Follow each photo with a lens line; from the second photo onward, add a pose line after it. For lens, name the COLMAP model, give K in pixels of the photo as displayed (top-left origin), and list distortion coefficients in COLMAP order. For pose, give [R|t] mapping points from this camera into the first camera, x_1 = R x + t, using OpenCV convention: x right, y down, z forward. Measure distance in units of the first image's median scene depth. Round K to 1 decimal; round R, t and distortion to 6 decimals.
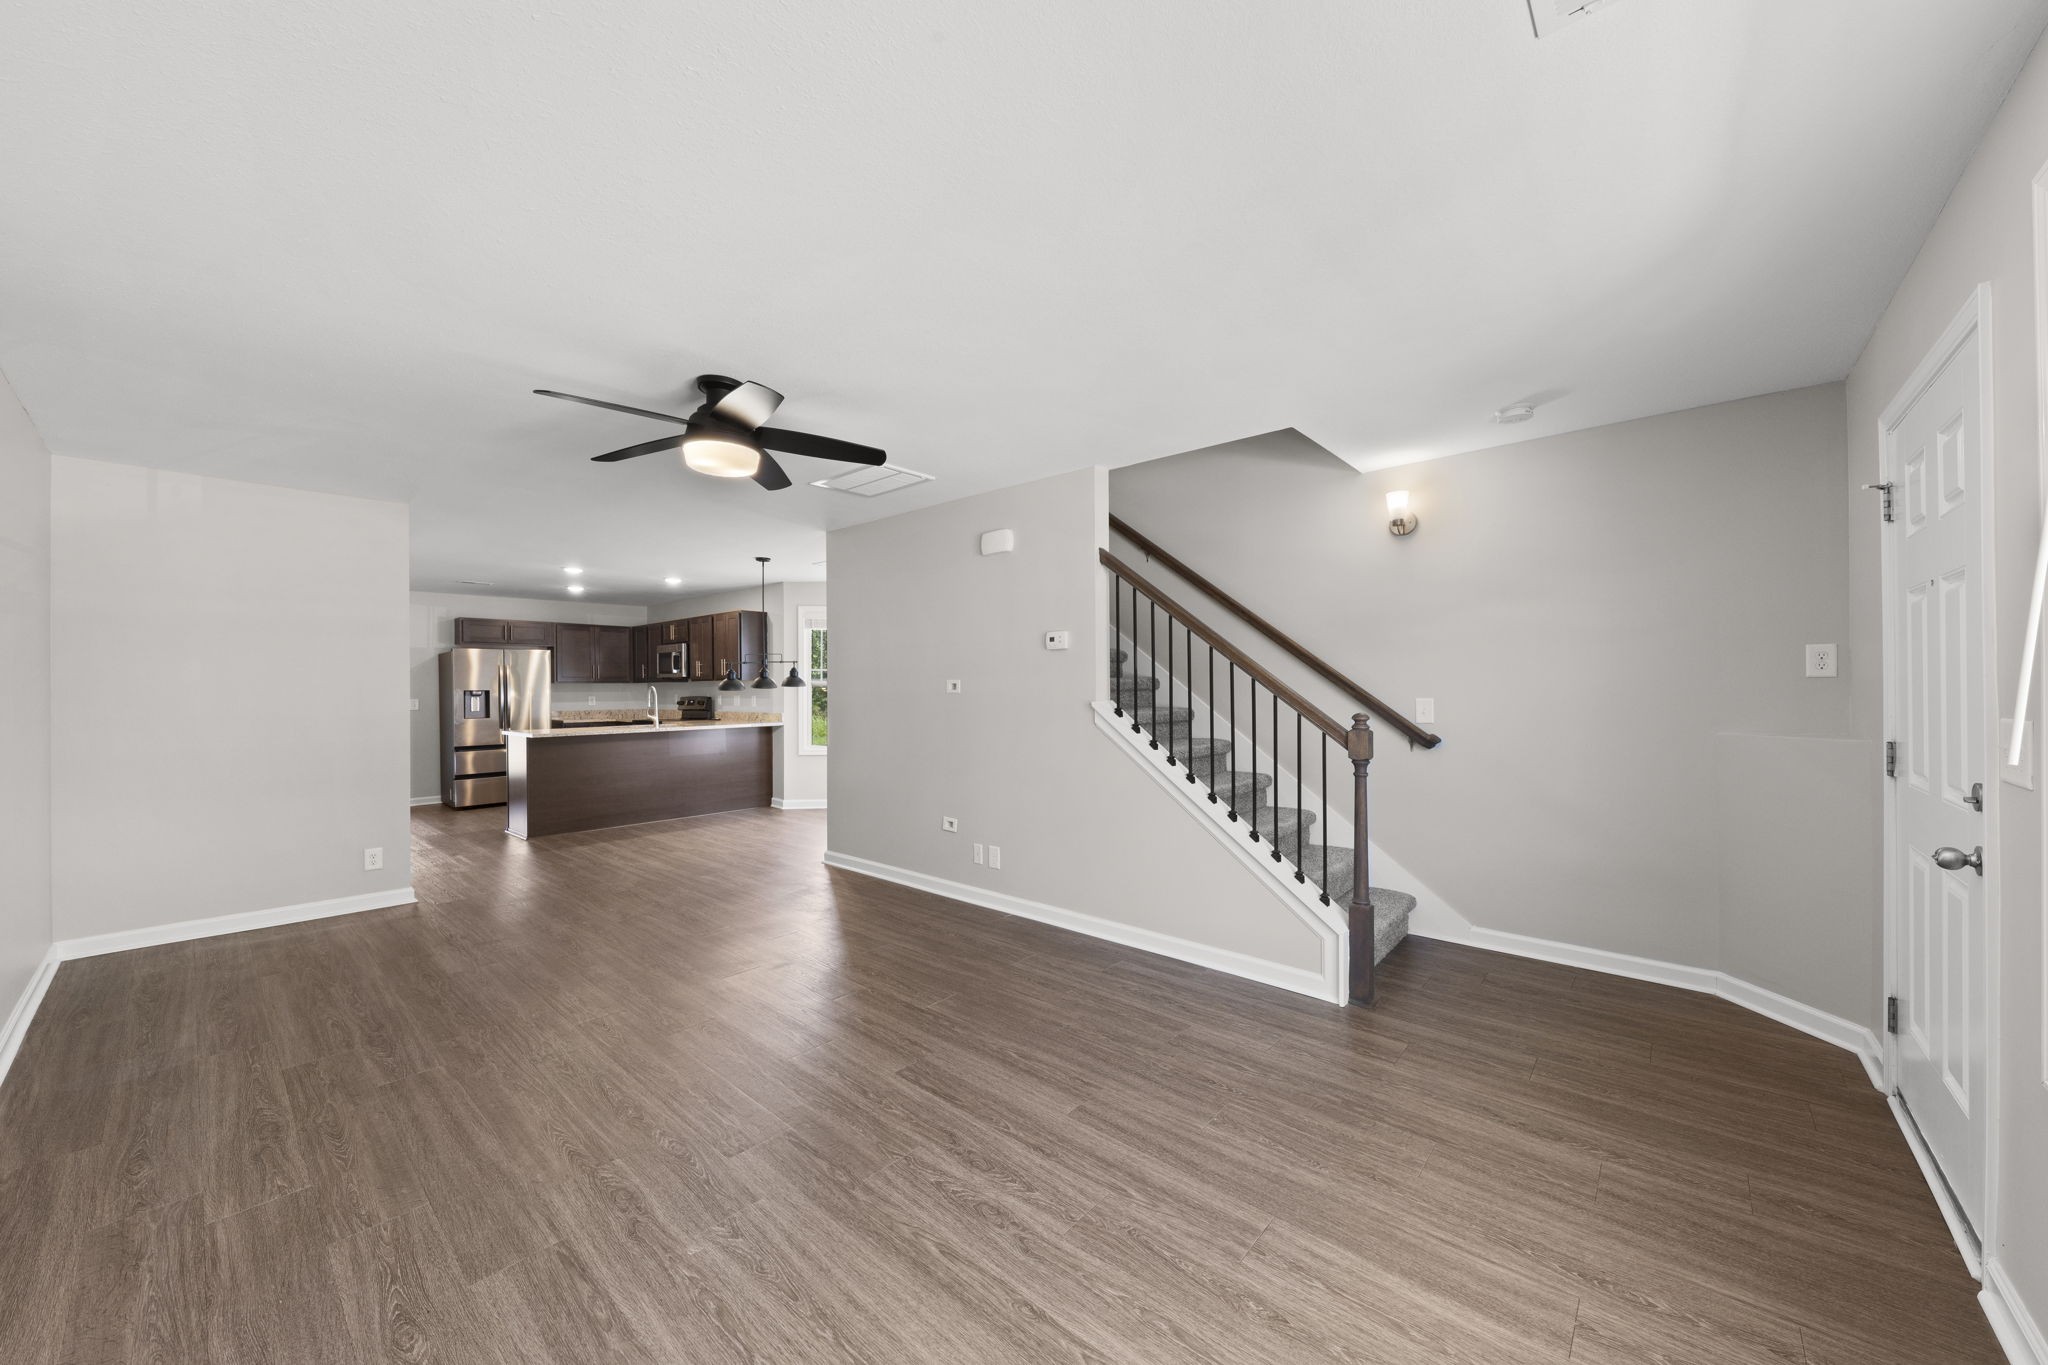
lens RADIAL K [[732.2, 0, 1030.0], [0, 732.2, 688.2], [0, 0, 1]] dist [0.004698, -0.000999]
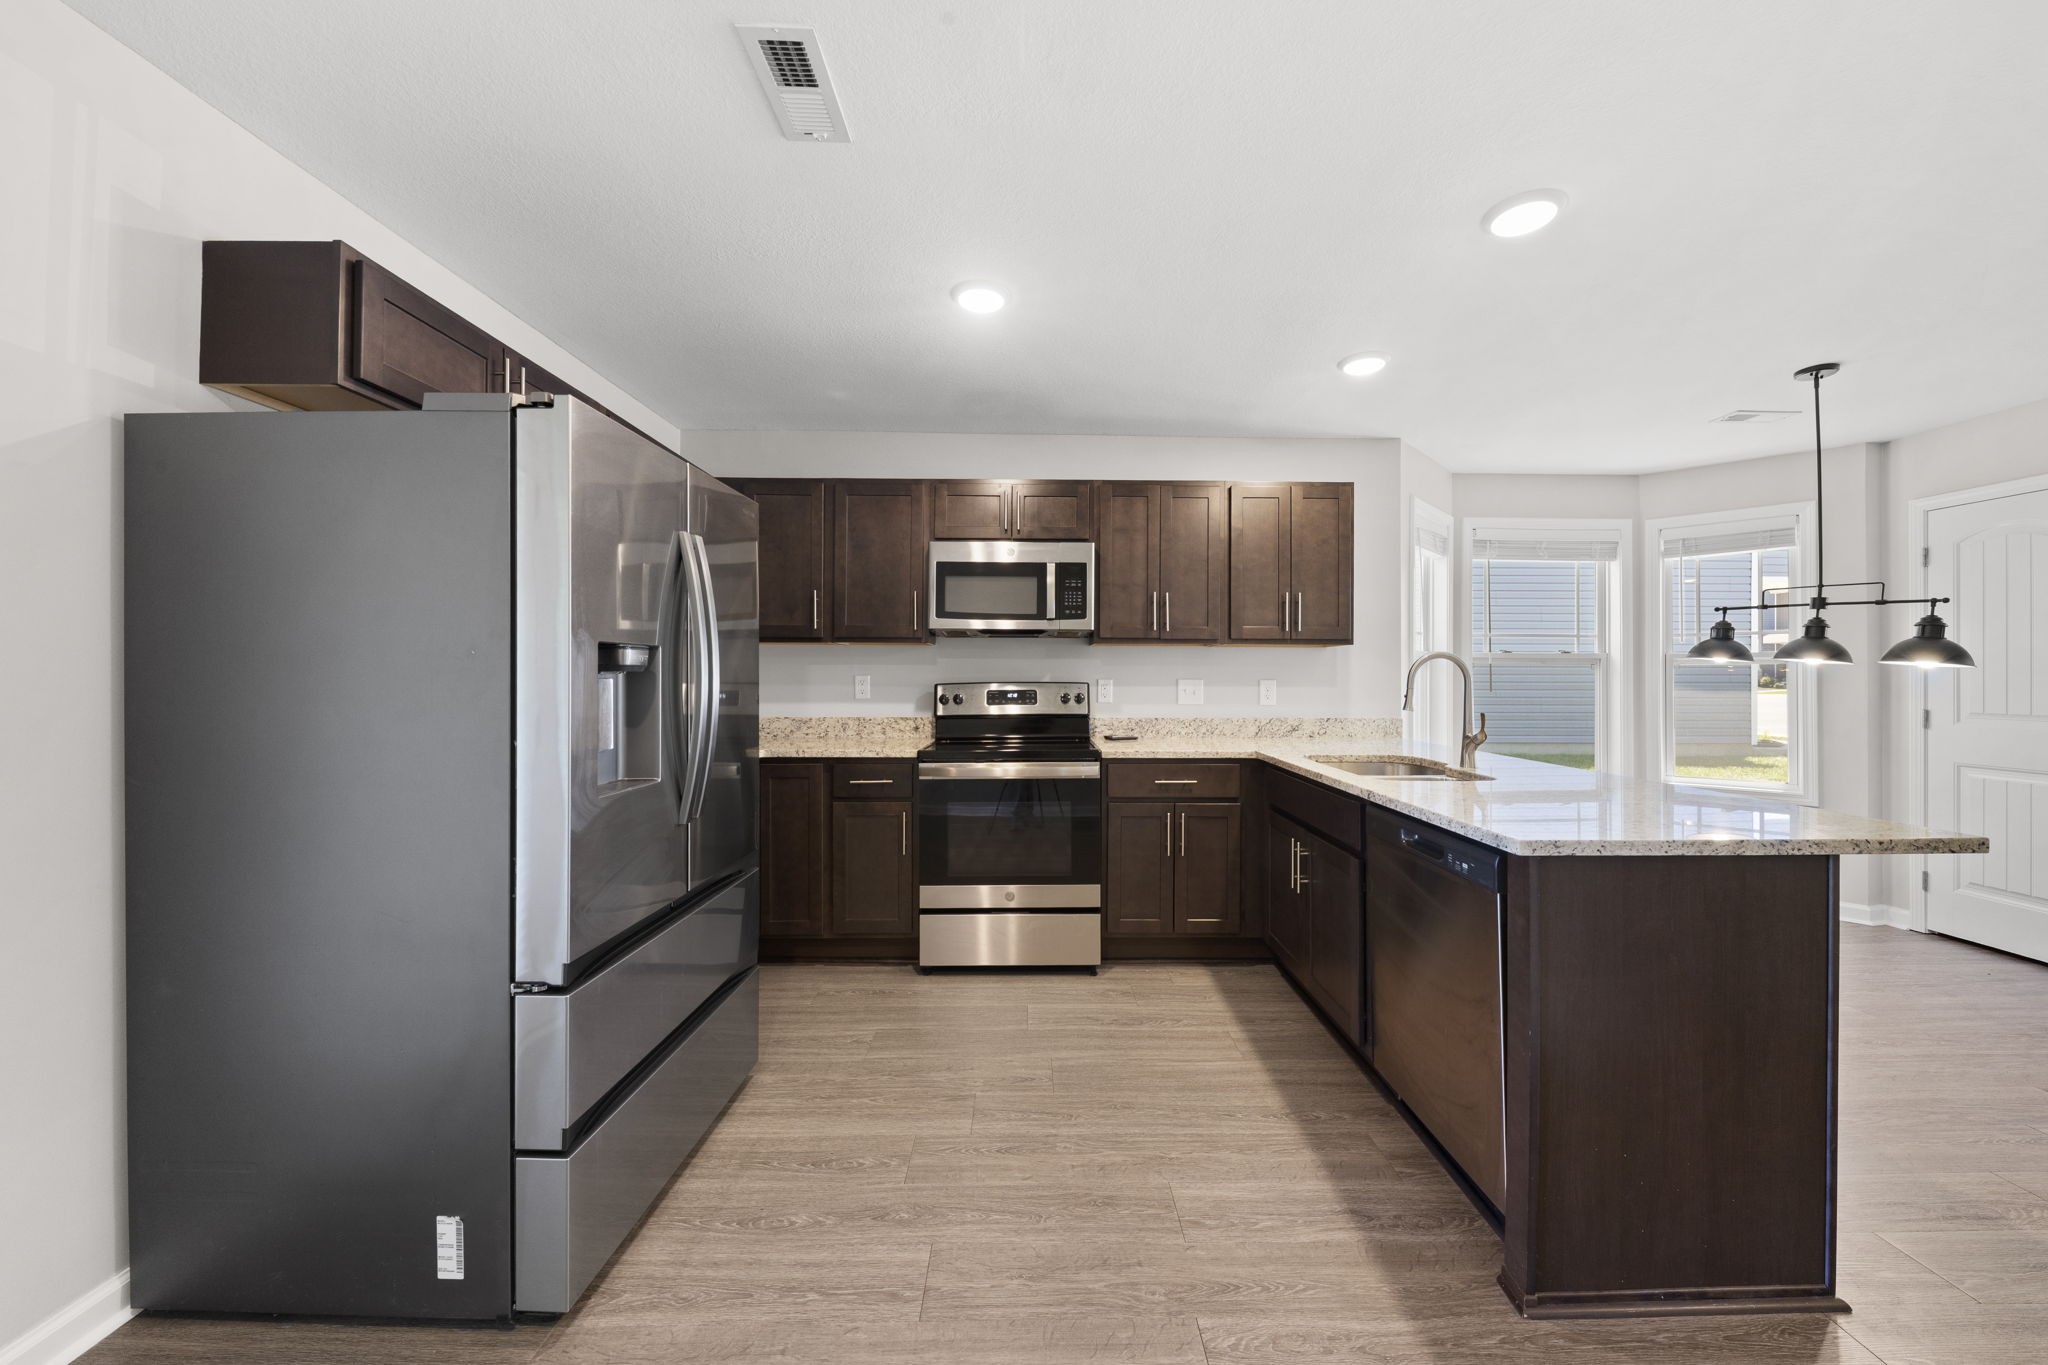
lens RADIAL K [[749.2, 0, 1035.7], [0, 749.2, 672.2], [0, 0, 1]] dist [0.001305, 0.000032]
pose [[0.745597, 0.013785, 0.666255, -1.928151], [-0.005980, 0.999884, -0.013995, 0.031657], [-0.666371, 0.006451, 0.745593, 1.858568]]
